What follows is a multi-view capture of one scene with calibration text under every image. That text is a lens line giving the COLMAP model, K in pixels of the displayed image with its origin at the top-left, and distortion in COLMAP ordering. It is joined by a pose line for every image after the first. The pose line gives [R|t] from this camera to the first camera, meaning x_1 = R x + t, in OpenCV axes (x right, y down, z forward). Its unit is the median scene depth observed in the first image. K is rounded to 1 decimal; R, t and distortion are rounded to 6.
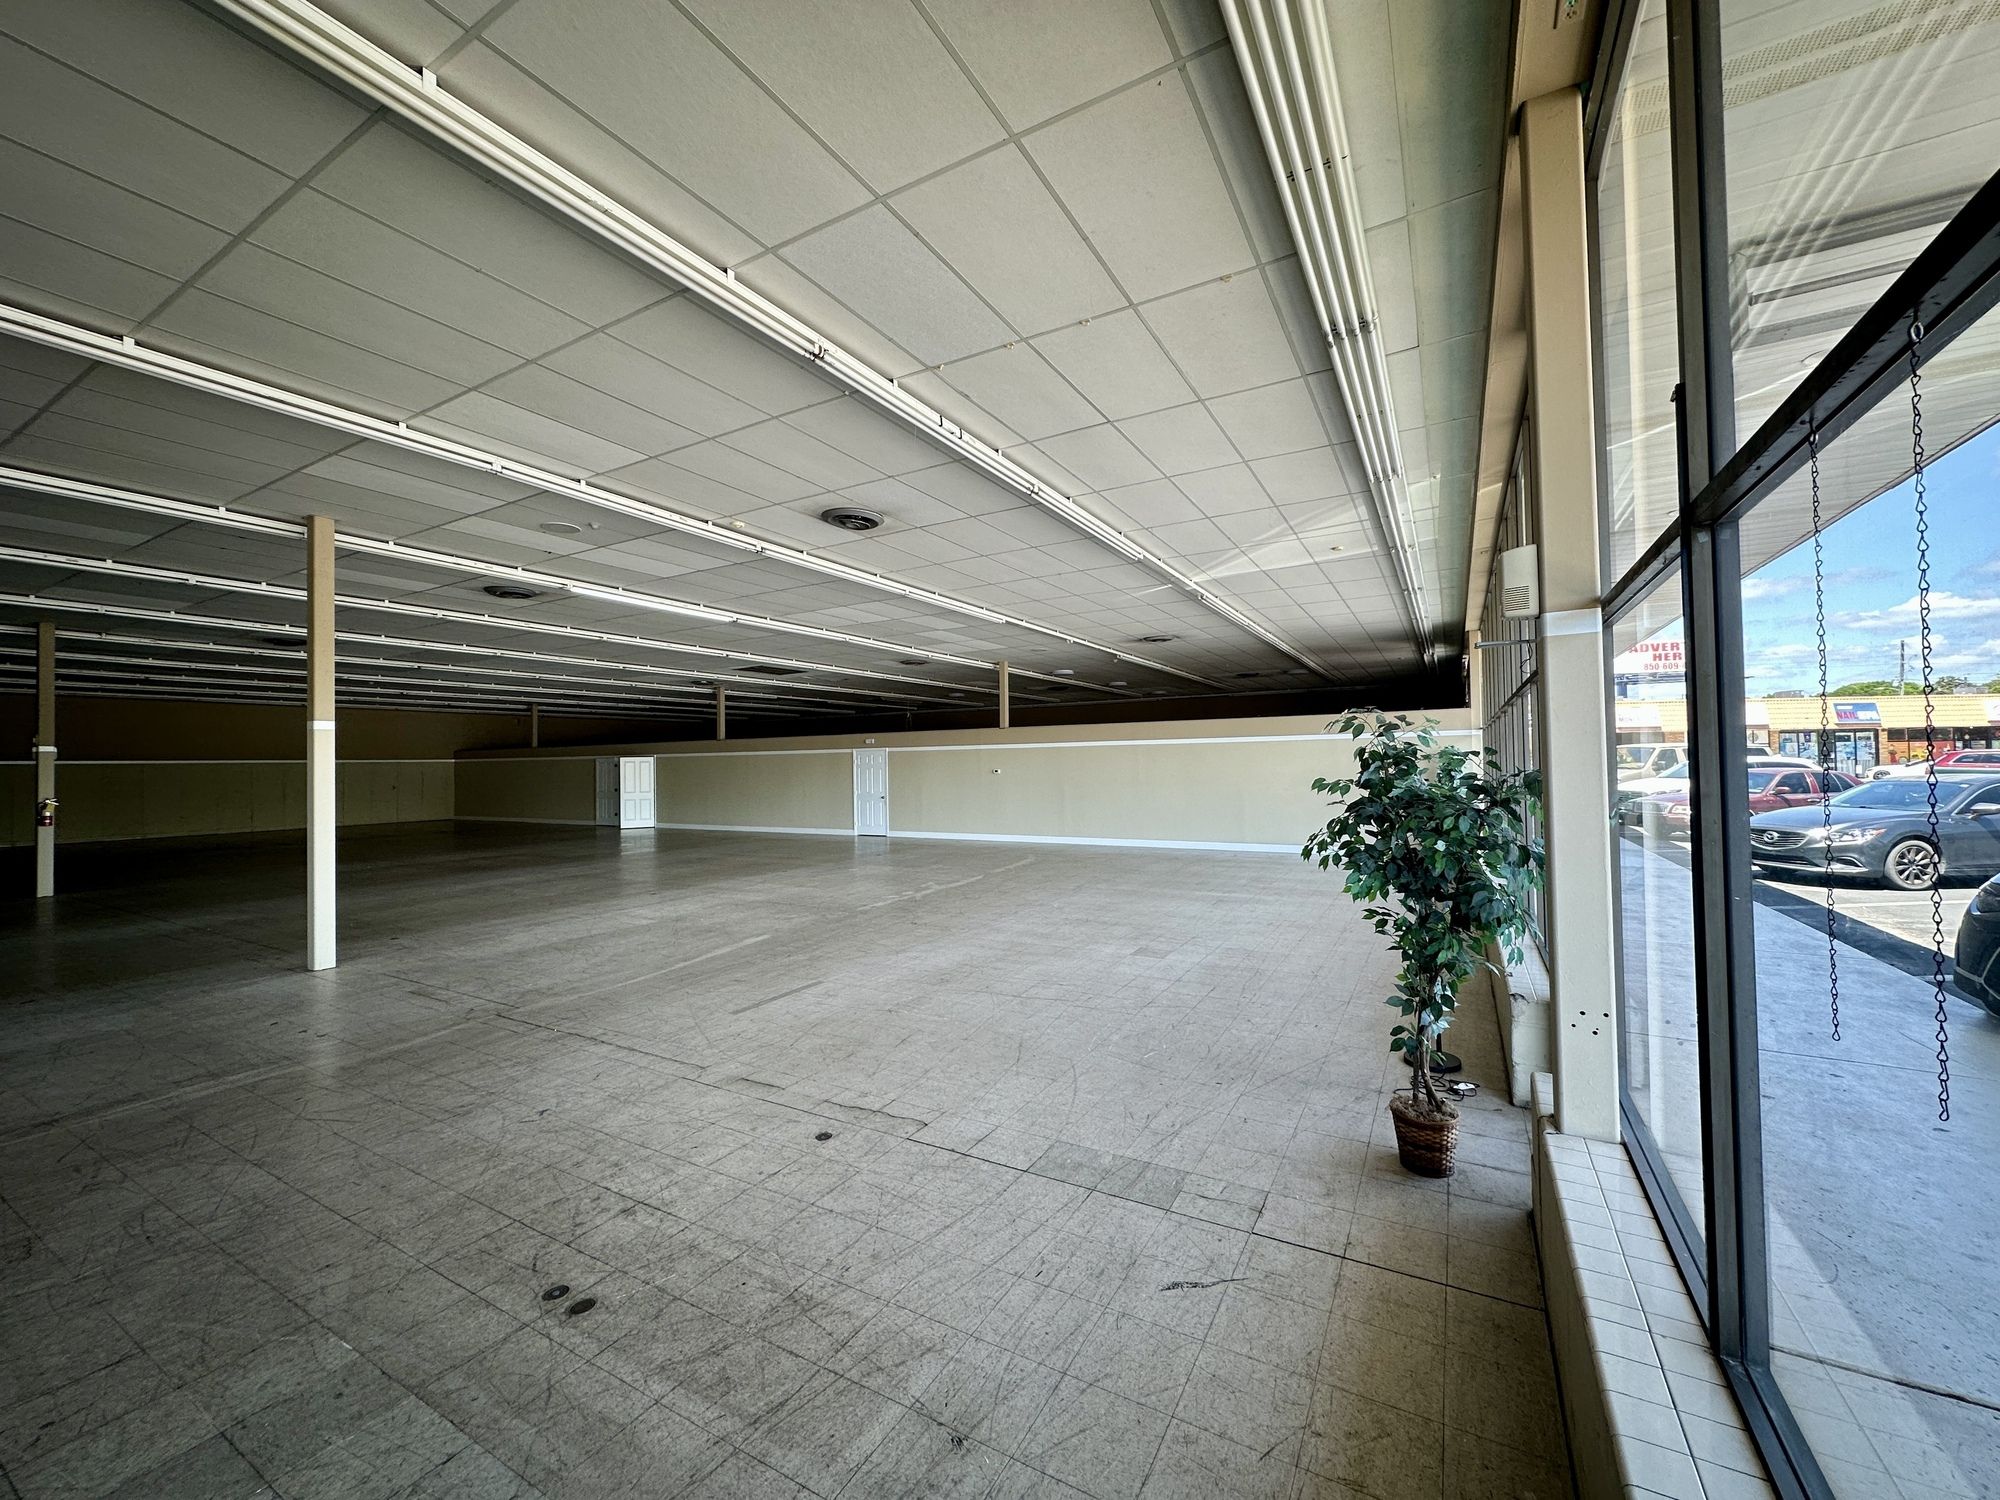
lens RADIAL K [[792.7, 0, 986.6], [0, 792.7, 723.7], [0, 0, 1]] dist [-0.002398, 0.000713]
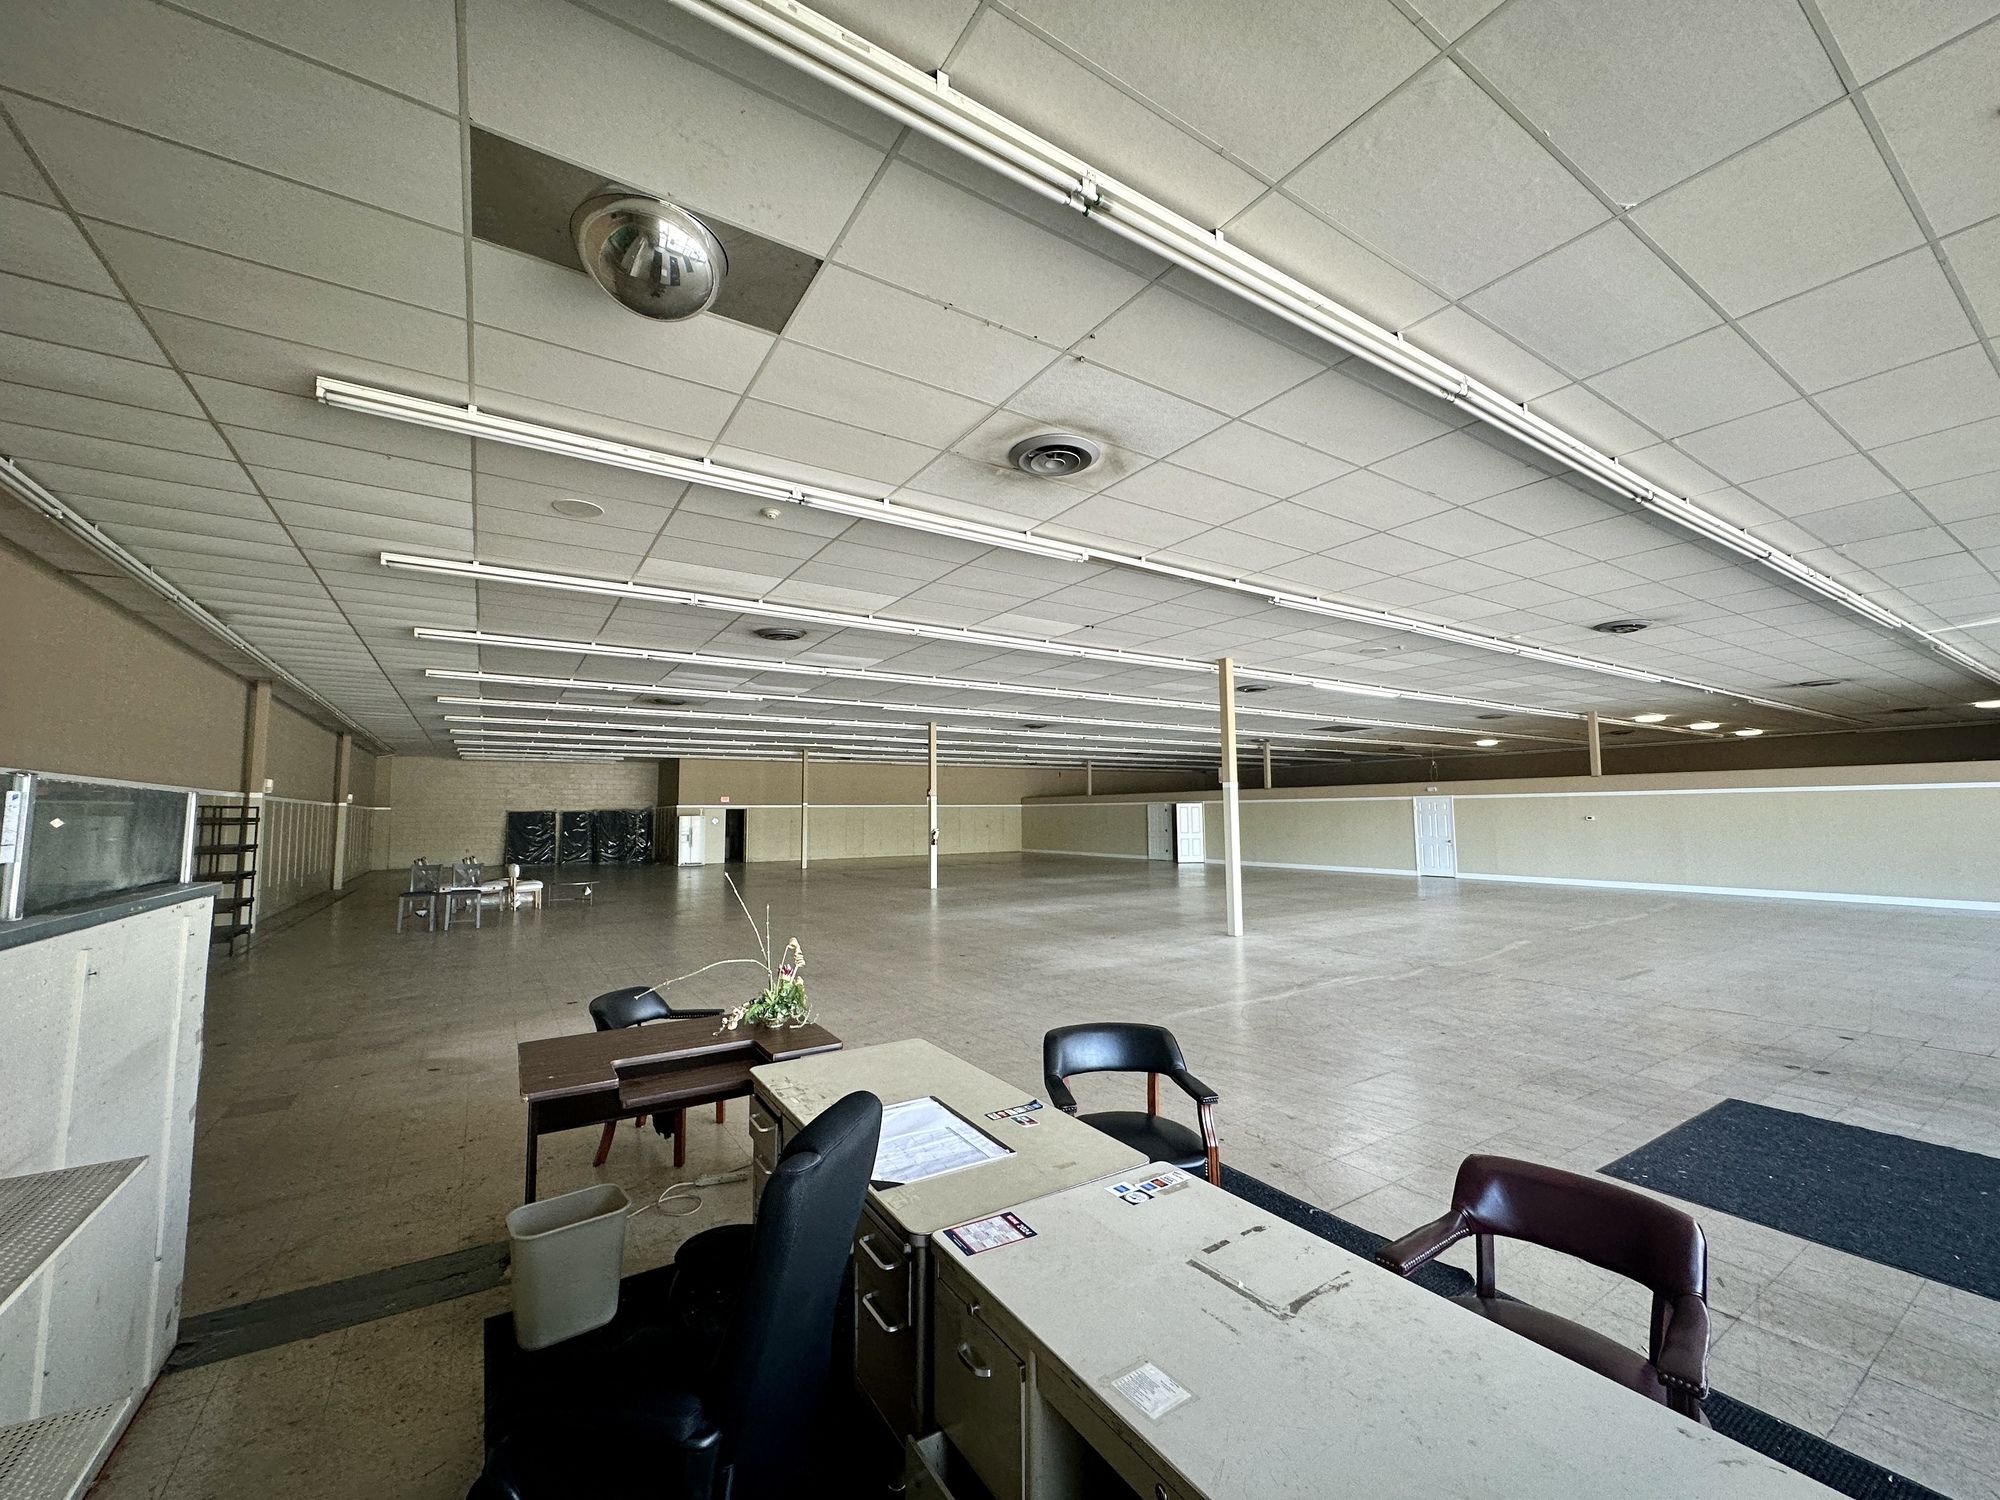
lens RADIAL K [[792.7, 0, 1000.3], [0, 792.7, 751.9], [0, 0, 1]] dist [-0.002398, 0.000713]
pose [[0.895052, -0.026978, -0.445145, -0.192316], [0.017173, 0.999513, -0.026046, -0.011279], [0.445631, 0.015669, 0.895080, -0.245418]]
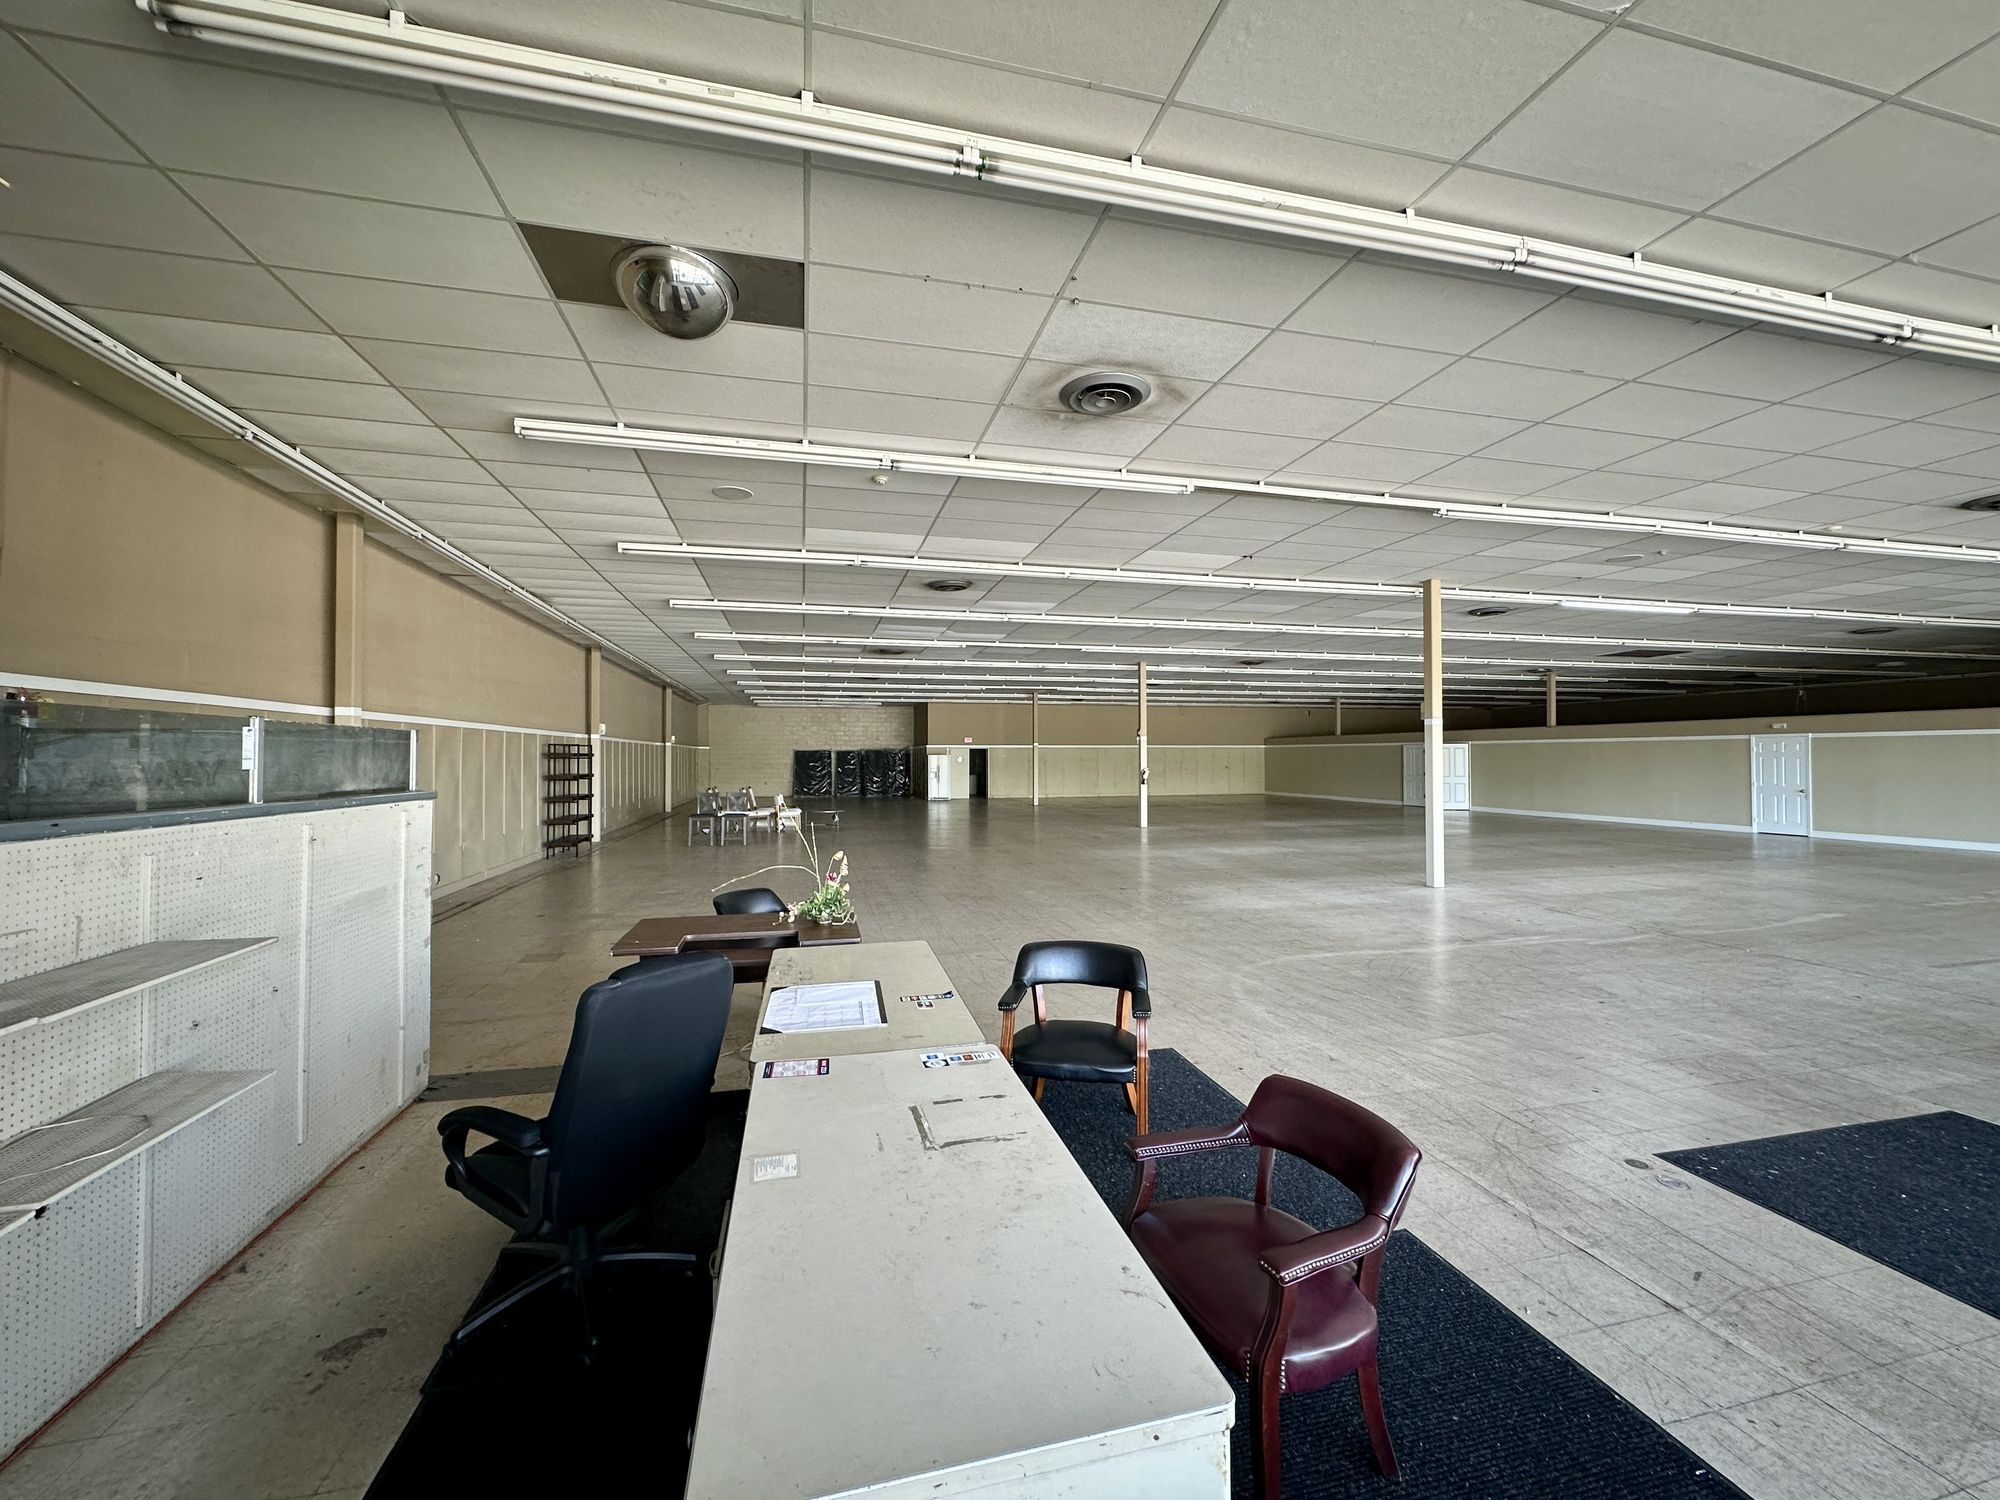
lens RADIAL K [[792.7, 0, 1001.5], [0, 792.7, 752.8], [0, 0, 1]] dist [-0.002398, 0.000713]
pose [[0.702142, 0.009989, -0.711967, -0.127853], [0.028055, 0.998737, 0.041681, -0.008634], [0.711484, -0.049240, 0.700974, -0.220147]]
